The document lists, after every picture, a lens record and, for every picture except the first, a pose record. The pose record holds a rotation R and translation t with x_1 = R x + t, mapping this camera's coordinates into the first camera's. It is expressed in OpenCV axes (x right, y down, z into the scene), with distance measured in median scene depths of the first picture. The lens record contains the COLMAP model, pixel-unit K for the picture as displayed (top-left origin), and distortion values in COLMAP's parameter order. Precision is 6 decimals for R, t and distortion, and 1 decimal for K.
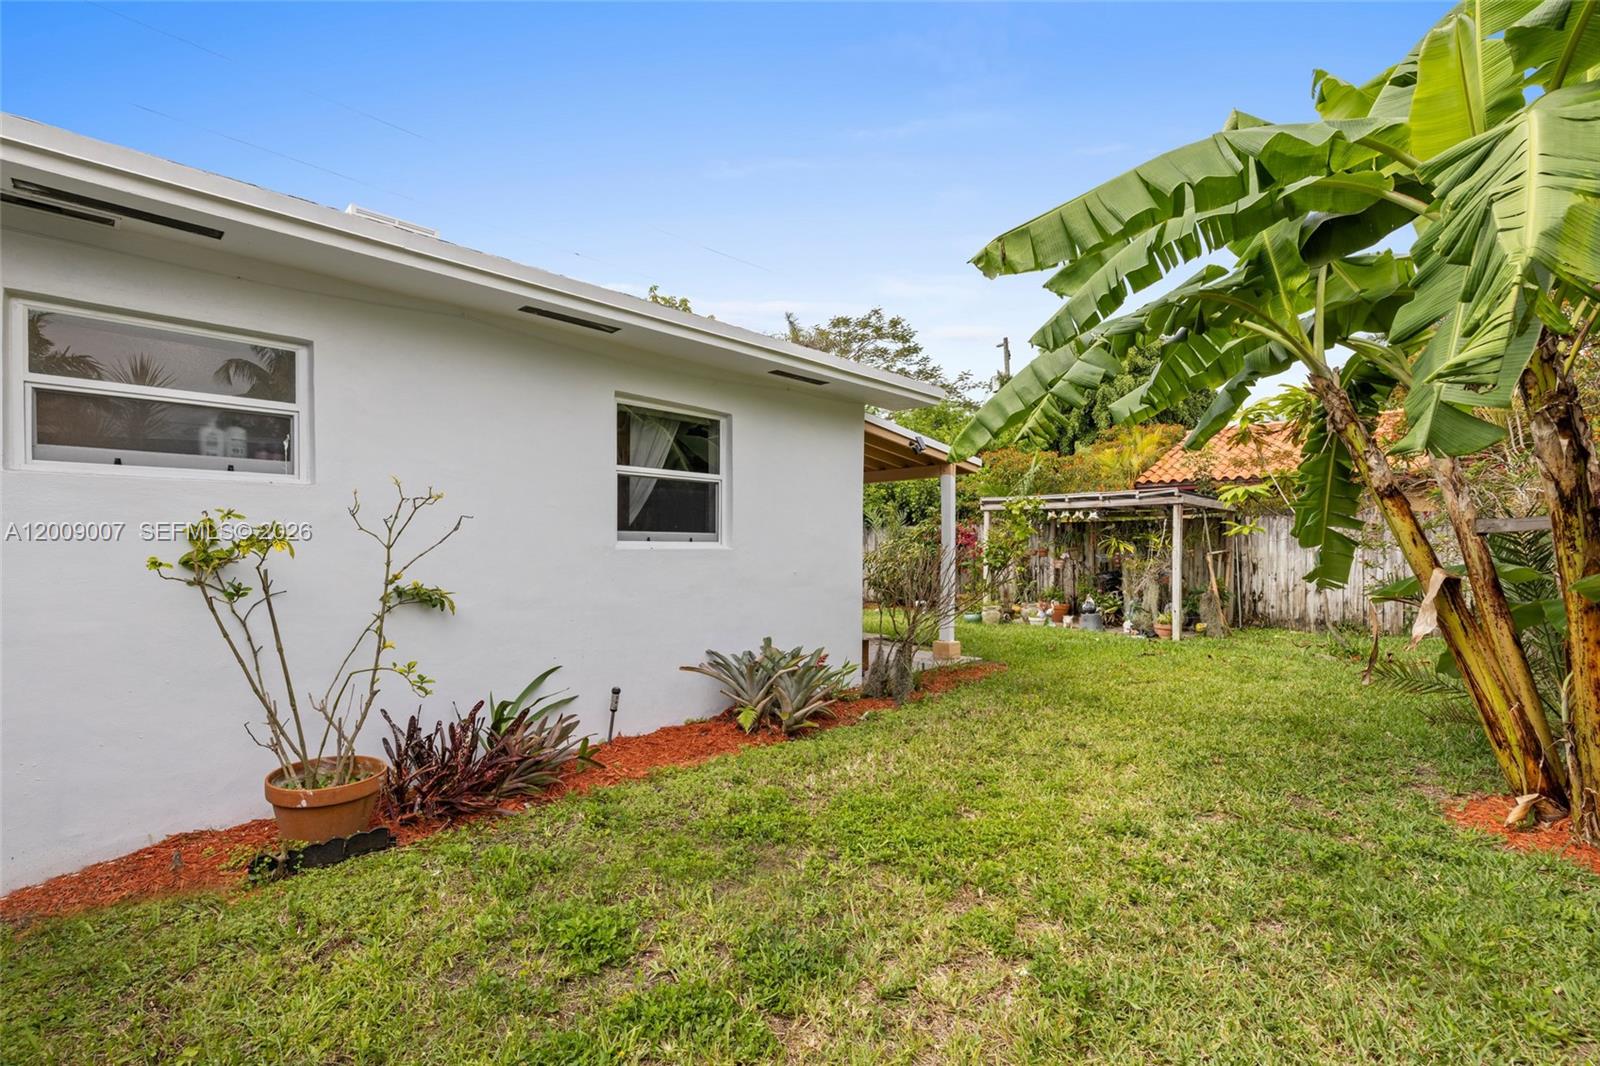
lens RADIAL K [[681.2, 0, 785.3], [0, 681.2, 521.0], [0, 0, 1]] dist [-0.000406, -0.000023]
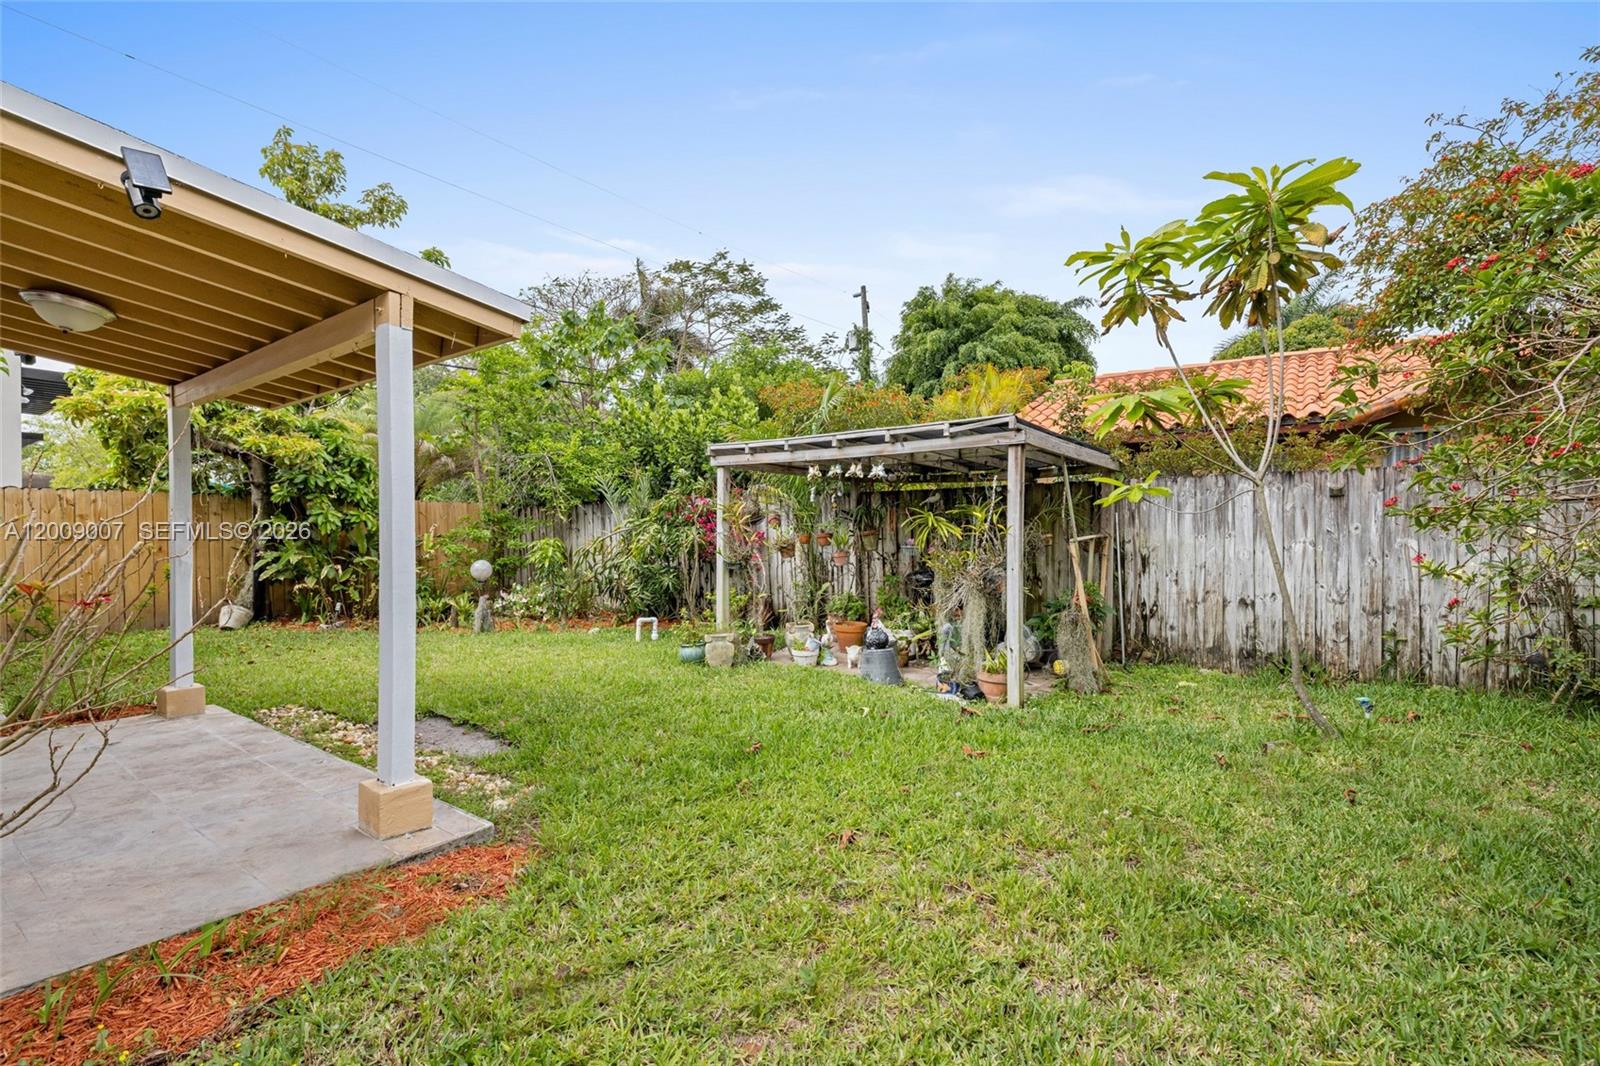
lens RADIAL K [[682.0, 0, 801.6], [0, 682.0, 498.2], [0, 0, 1]] dist [-0.003655, 0.000698]
pose [[0.987608, 0.005447, 0.156845, 0.295272], [-0.003055, 0.999875, -0.015486, 0.021634], [-0.156909, 0.014815, 0.987502, 0.452746]]
